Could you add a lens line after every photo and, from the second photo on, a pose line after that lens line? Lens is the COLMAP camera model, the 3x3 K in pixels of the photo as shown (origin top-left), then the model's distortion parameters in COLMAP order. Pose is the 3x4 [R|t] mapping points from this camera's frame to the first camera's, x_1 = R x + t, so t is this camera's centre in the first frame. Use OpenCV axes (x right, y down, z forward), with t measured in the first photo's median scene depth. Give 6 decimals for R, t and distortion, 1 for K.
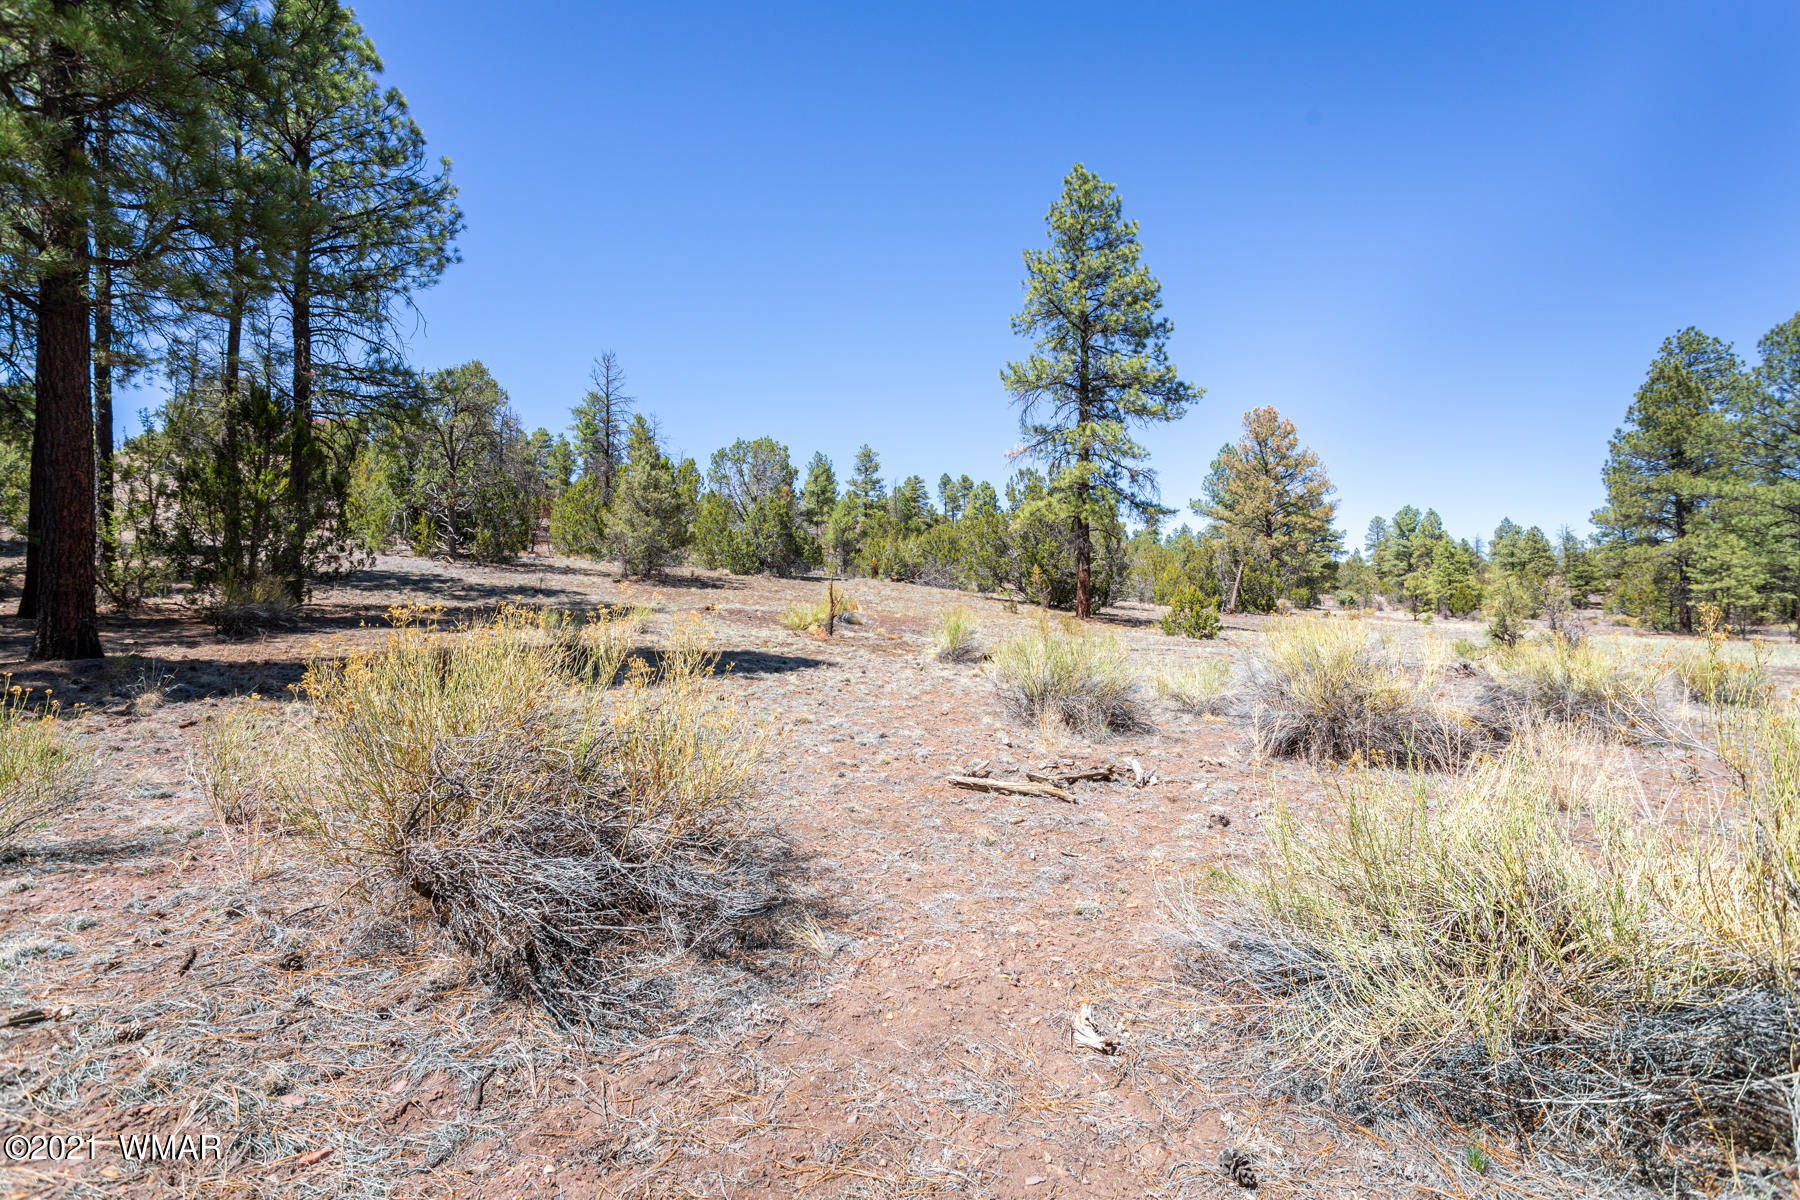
lens RADIAL K [[895.4, 0, 903.4], [0, 895.4, 594.9], [0, 0, 1]] dist [-0.001892, -0.000051]
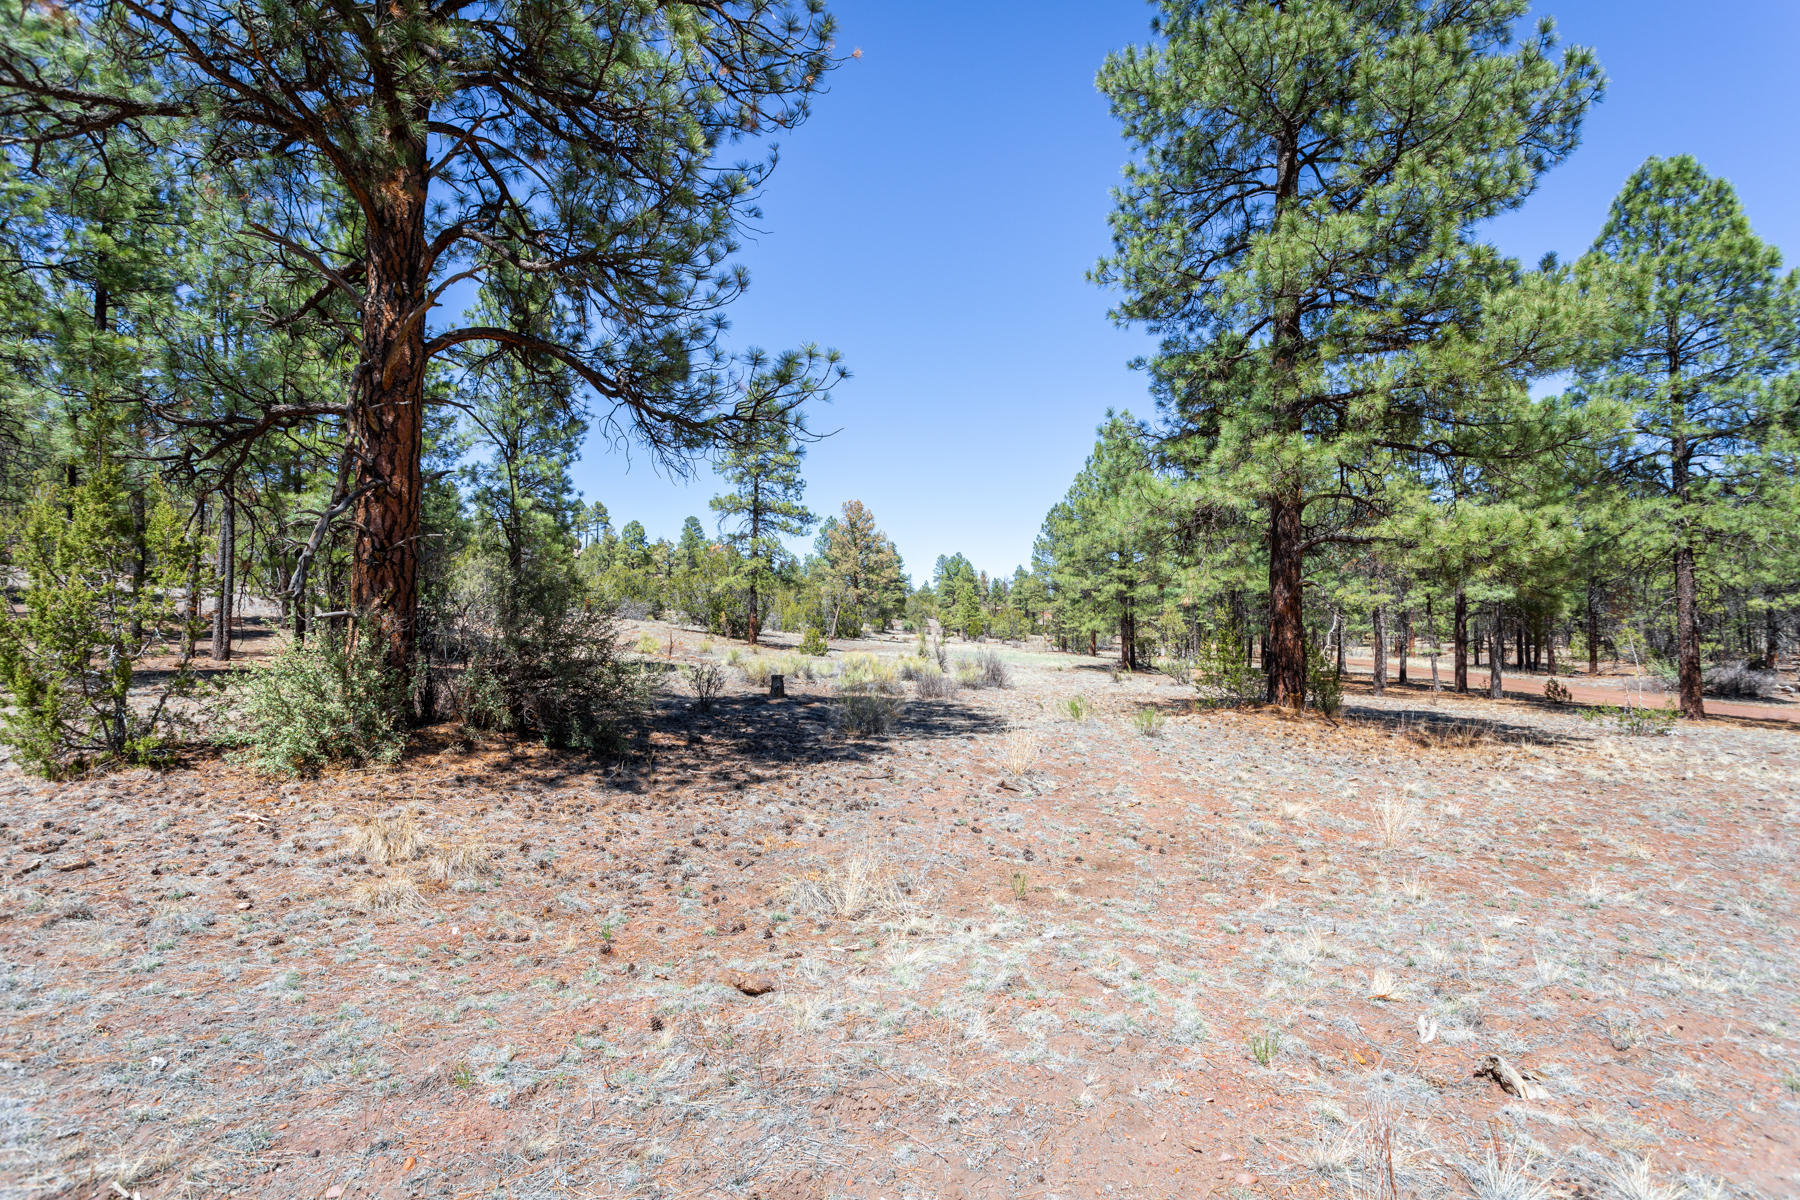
lens RADIAL K [[895.4, 0, 901.4], [0, 895.4, 604.7], [0, 0, 1]] dist [-0.001892, -0.000051]
pose [[0.907848, 0.015702, 0.419006, -0.175447], [-0.012742, 0.999870, -0.009863, -0.024372], [-0.419106, 0.003615, 0.907930, -0.456392]]
